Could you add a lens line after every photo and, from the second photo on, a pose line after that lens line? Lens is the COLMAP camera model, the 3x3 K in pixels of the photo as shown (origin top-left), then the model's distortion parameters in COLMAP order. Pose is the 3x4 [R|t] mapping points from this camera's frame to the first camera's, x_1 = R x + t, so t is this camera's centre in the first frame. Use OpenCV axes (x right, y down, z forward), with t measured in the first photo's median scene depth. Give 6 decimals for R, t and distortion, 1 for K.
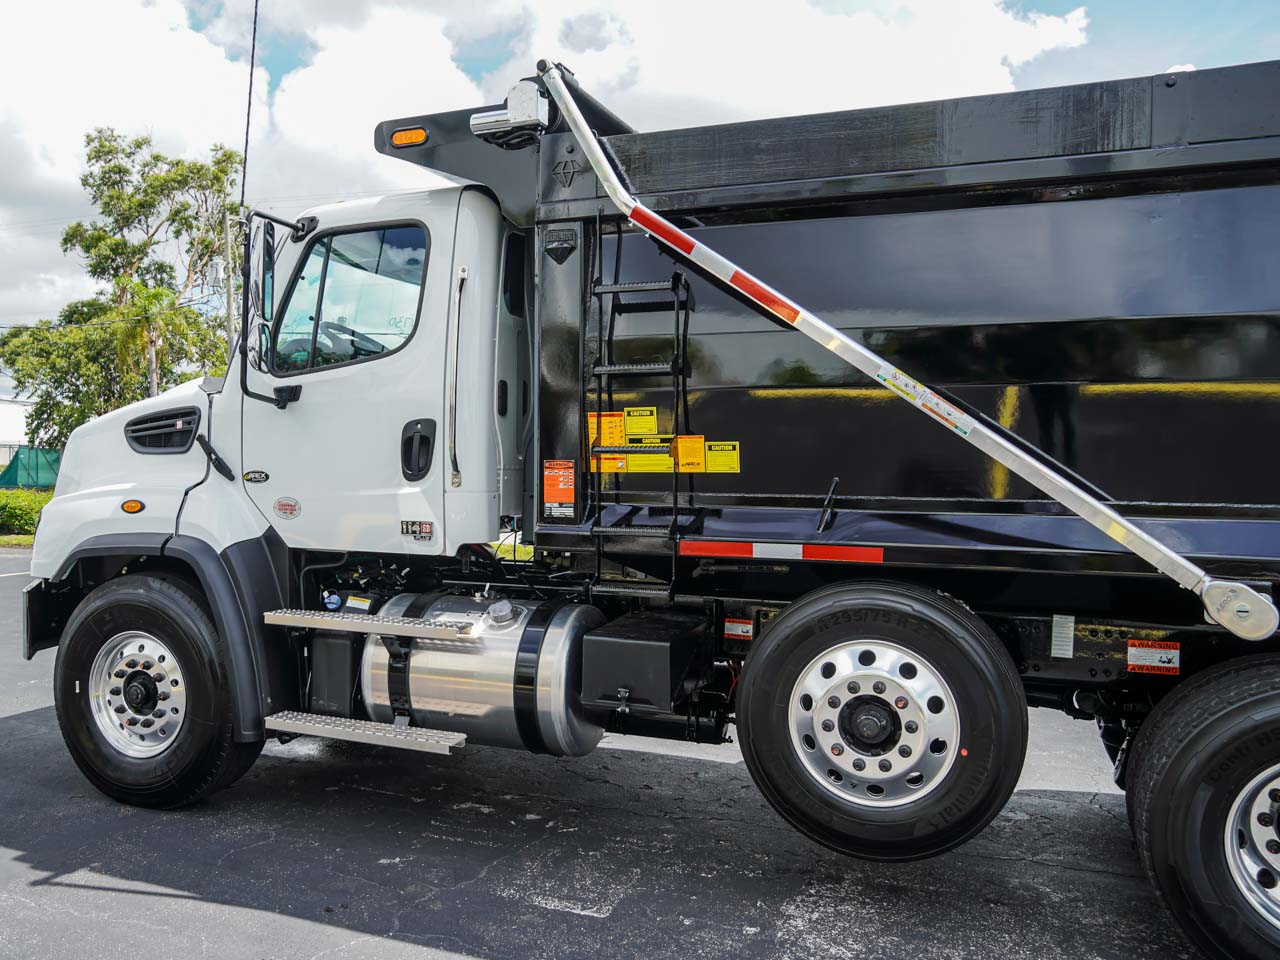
lens RADIAL K [[1067.7, 0, 639.3], [0, 1067.7, 488.2], [0, 0, 1]] dist [-0.066319, 0.096874]
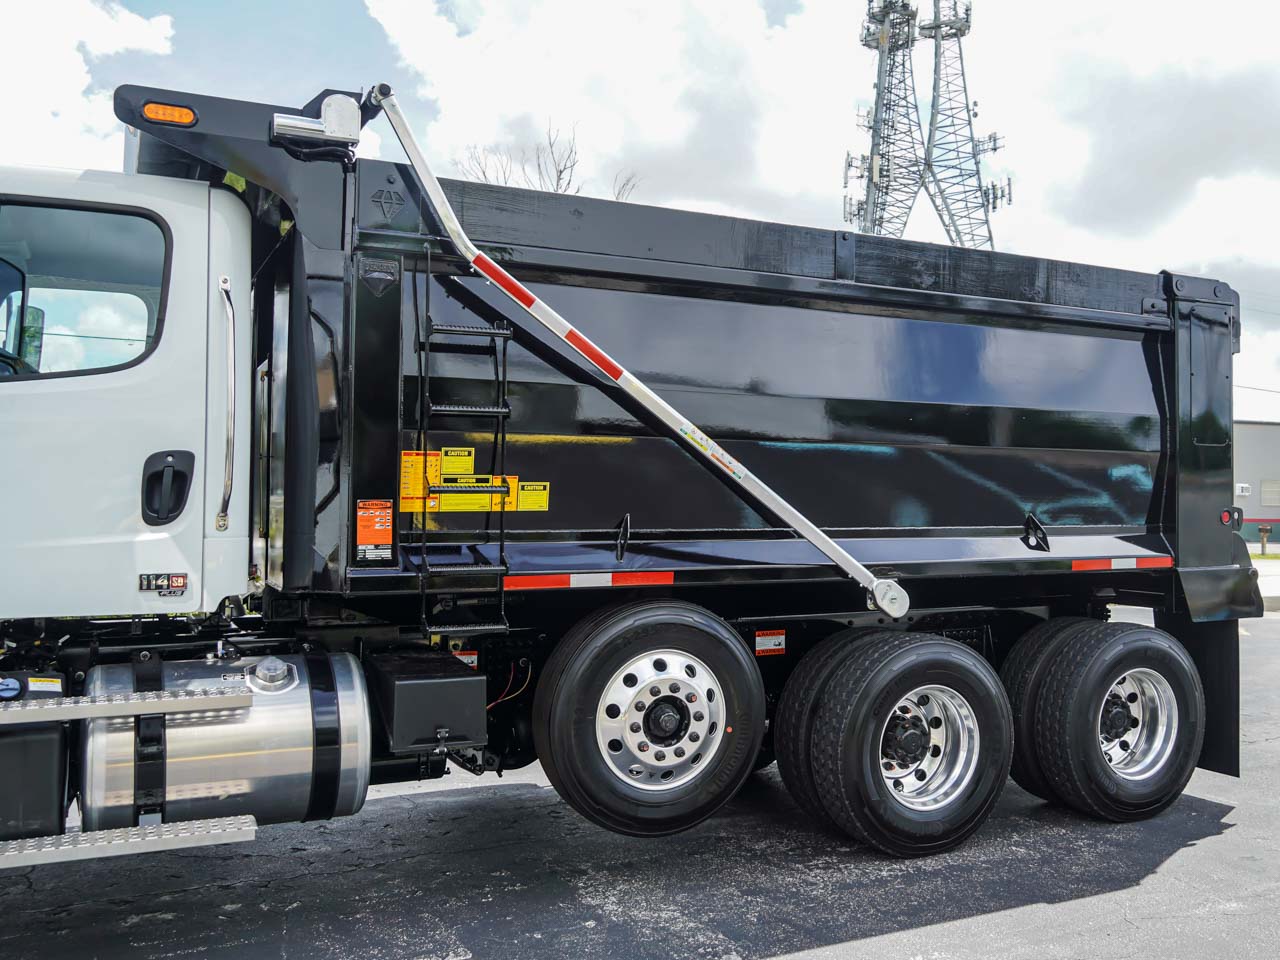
lens RADIAL K [[1146.2, 0, 640.0], [0, 1146.2, 480.0], [0, 0, 1]] dist [-0.067024, 0.093179]
pose [[0.661685, 0.004147, 0.749771, -0.691682], [0.015428, 0.999698, -0.019145, -0.021153], [-0.749623, 0.024235, 0.661421, 0.149644]]
